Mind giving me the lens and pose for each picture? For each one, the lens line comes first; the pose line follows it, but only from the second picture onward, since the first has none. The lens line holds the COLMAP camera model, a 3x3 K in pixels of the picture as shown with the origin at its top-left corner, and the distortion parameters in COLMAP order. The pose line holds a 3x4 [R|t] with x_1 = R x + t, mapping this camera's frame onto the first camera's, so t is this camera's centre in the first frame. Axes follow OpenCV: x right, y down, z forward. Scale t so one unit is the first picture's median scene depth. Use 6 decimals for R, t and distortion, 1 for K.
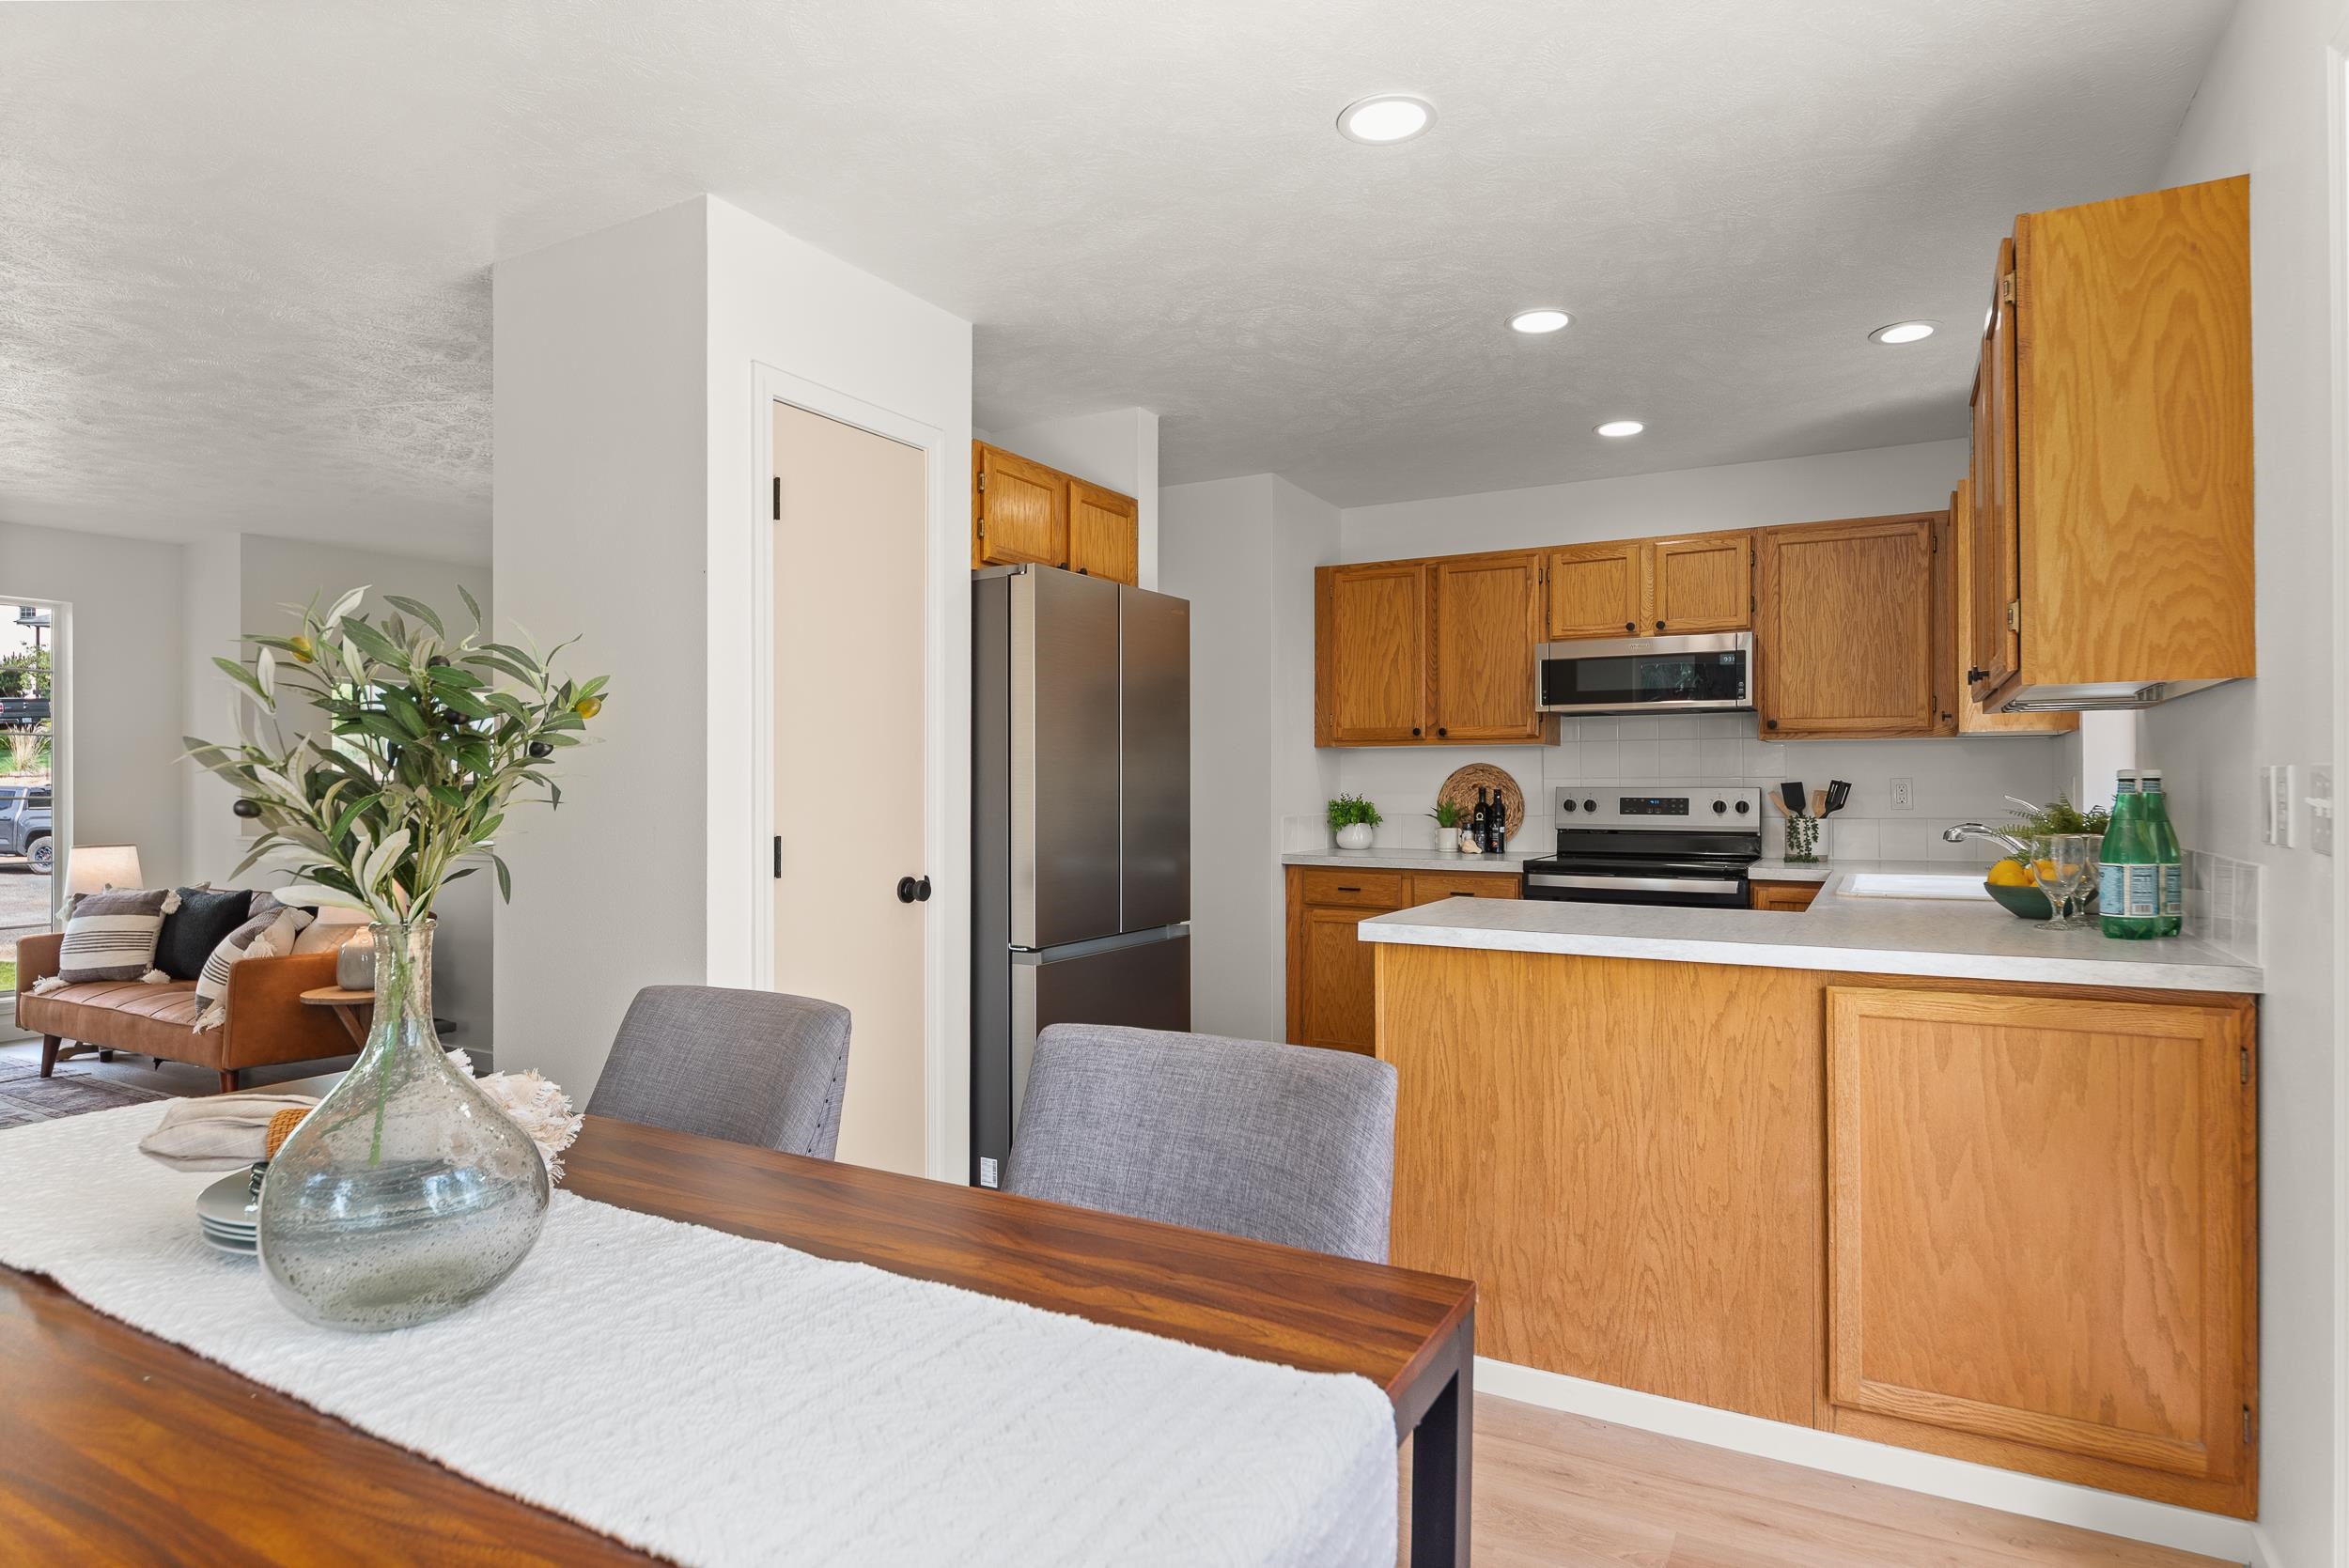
lens RADIAL K [[1277.1, 0, 1174.5], [0, 1277.1, 784.0], [0, 0, 1]] dist [-0.003488, -0.002193]
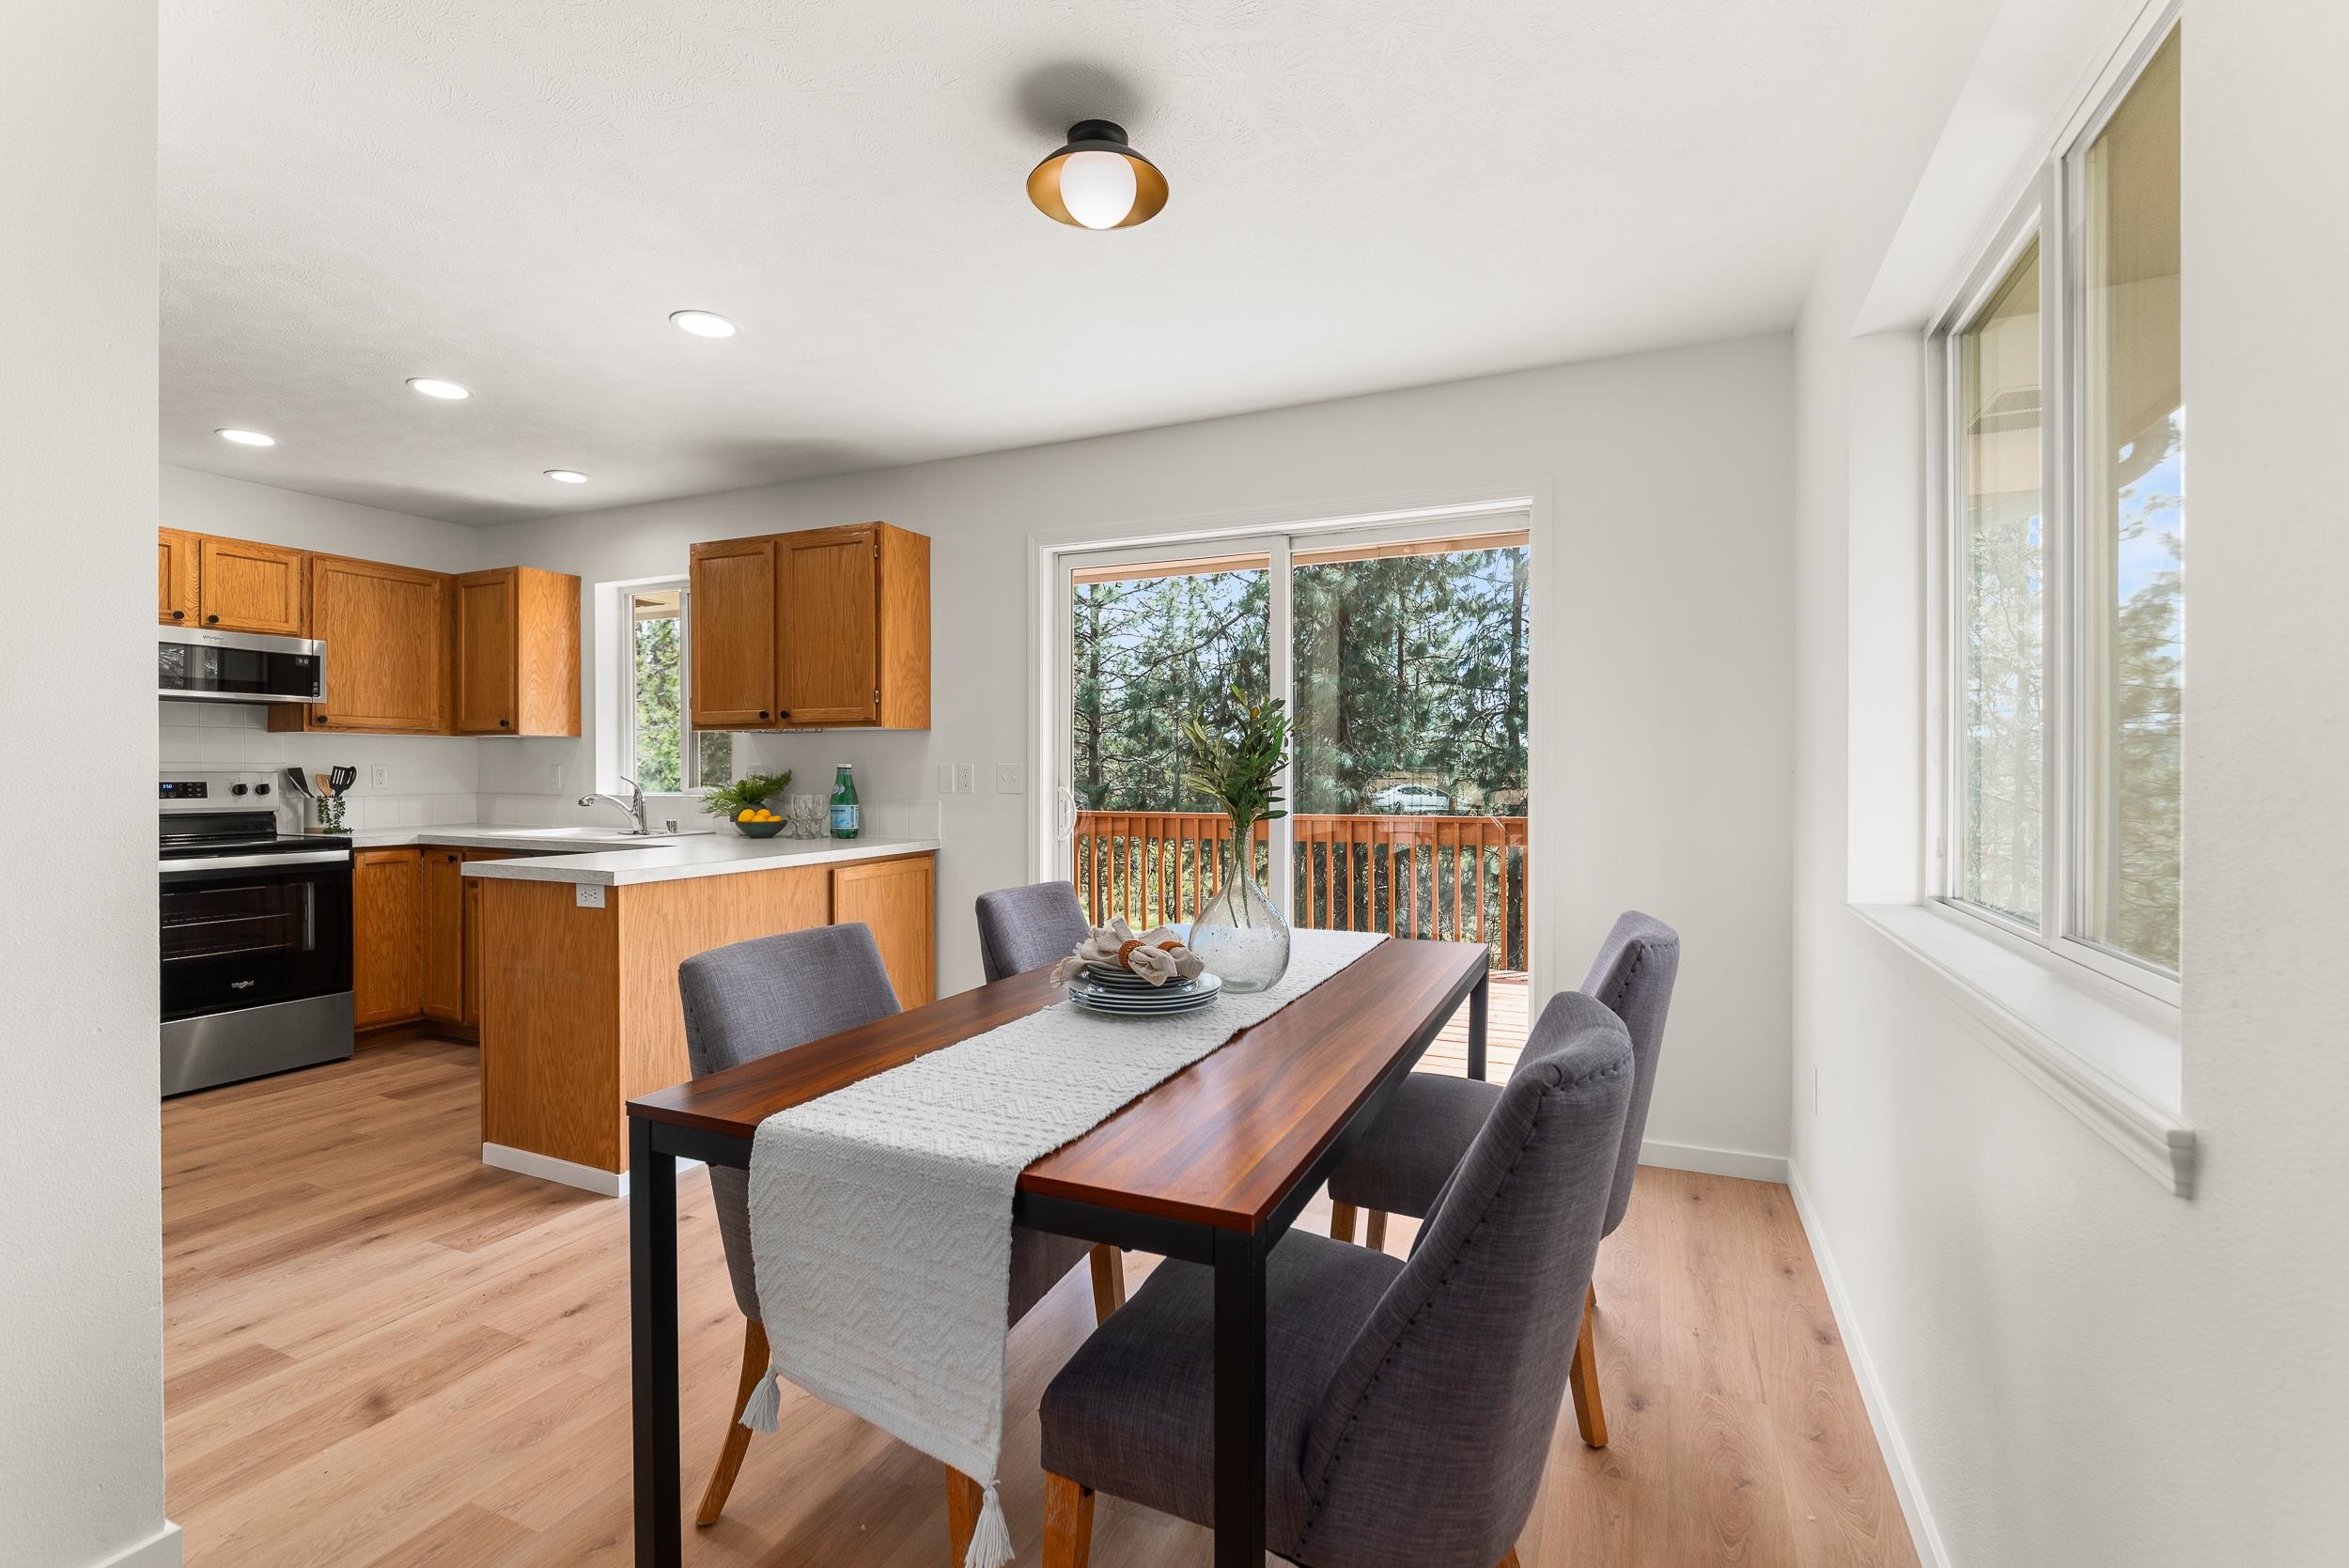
lens RADIAL K [[1043.9, 0, 1178.9], [0, 1043.9, 774.4], [0, 0, 1]] dist [0.000963, -0.006128]
pose [[-0.088325, -0.002678, 0.996088, -0.541228], [-0.002429, 0.999994, 0.002473, 0.000504], [-0.996089, -0.002201, -0.088331, 0.271542]]
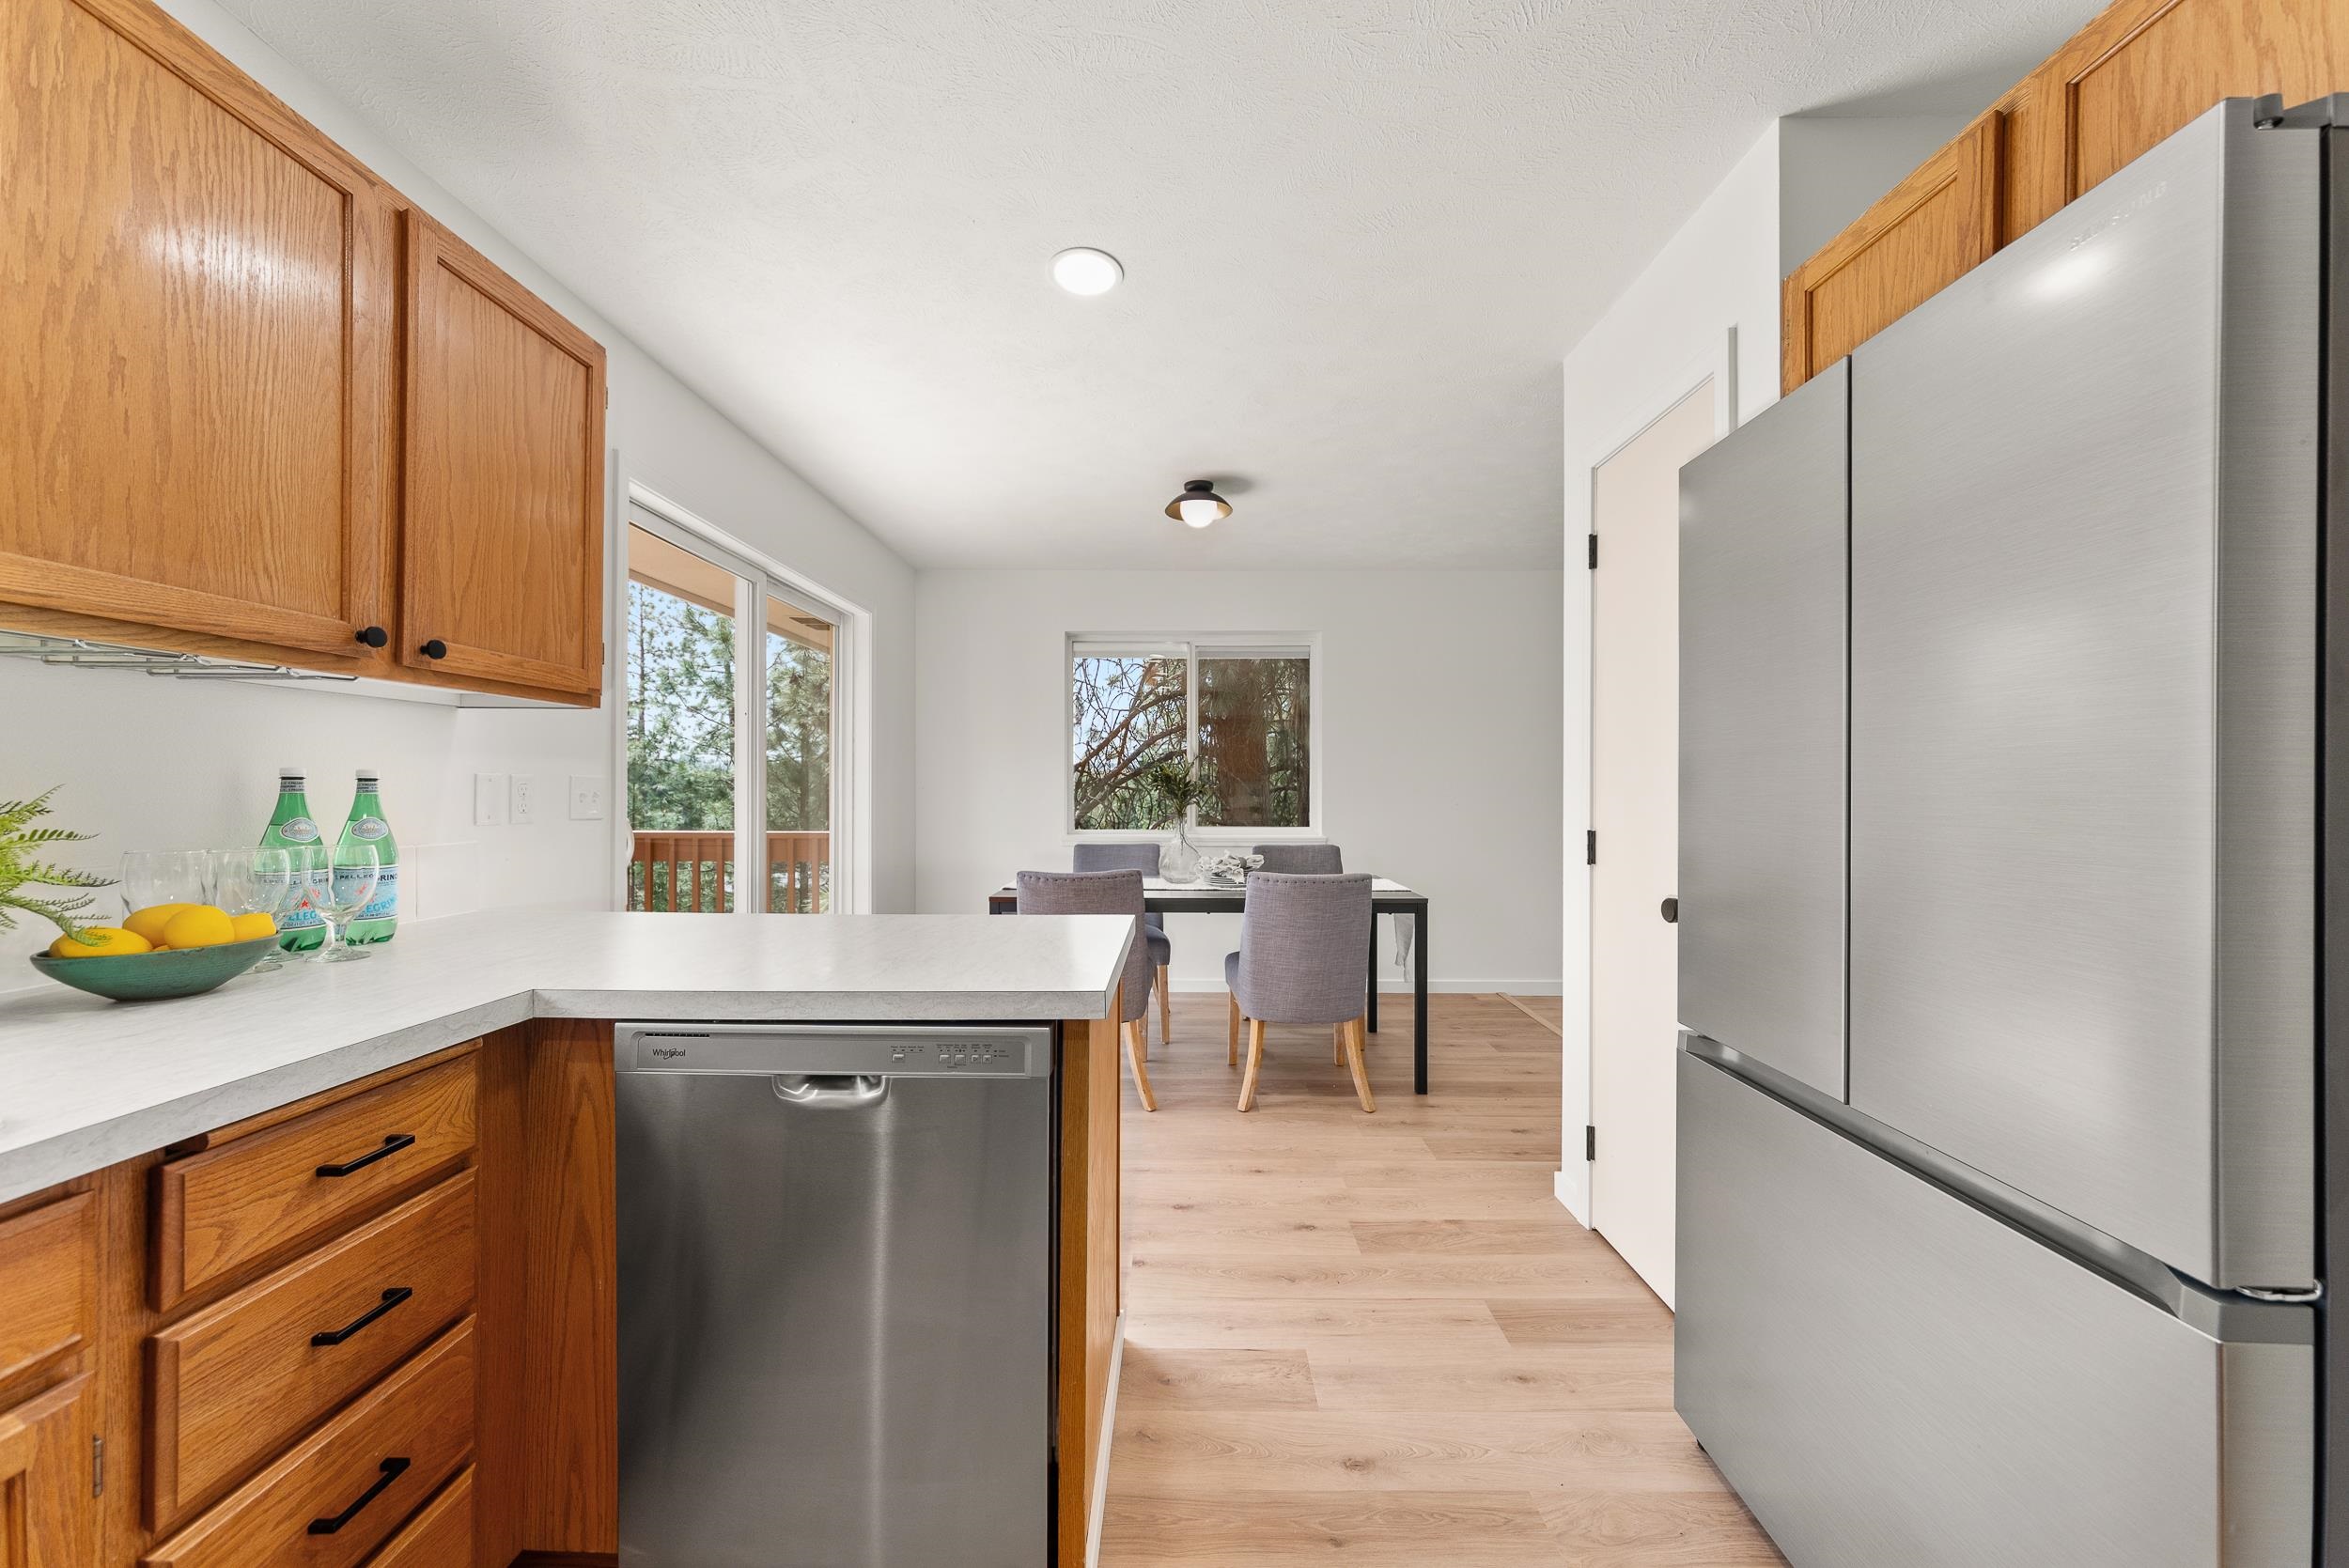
lens RADIAL K [[834.3, 0, 1174.5], [0, 834.3, 784.0], [0, 0, 1]] dist [-0.011330, 0.005289]
pose [[-0.875915, -0.002721, -0.482458, 0.241041], [0.000904, 0.999973, -0.007281, 0.002244], [0.482465, -0.006814, -0.875889, 0.873846]]
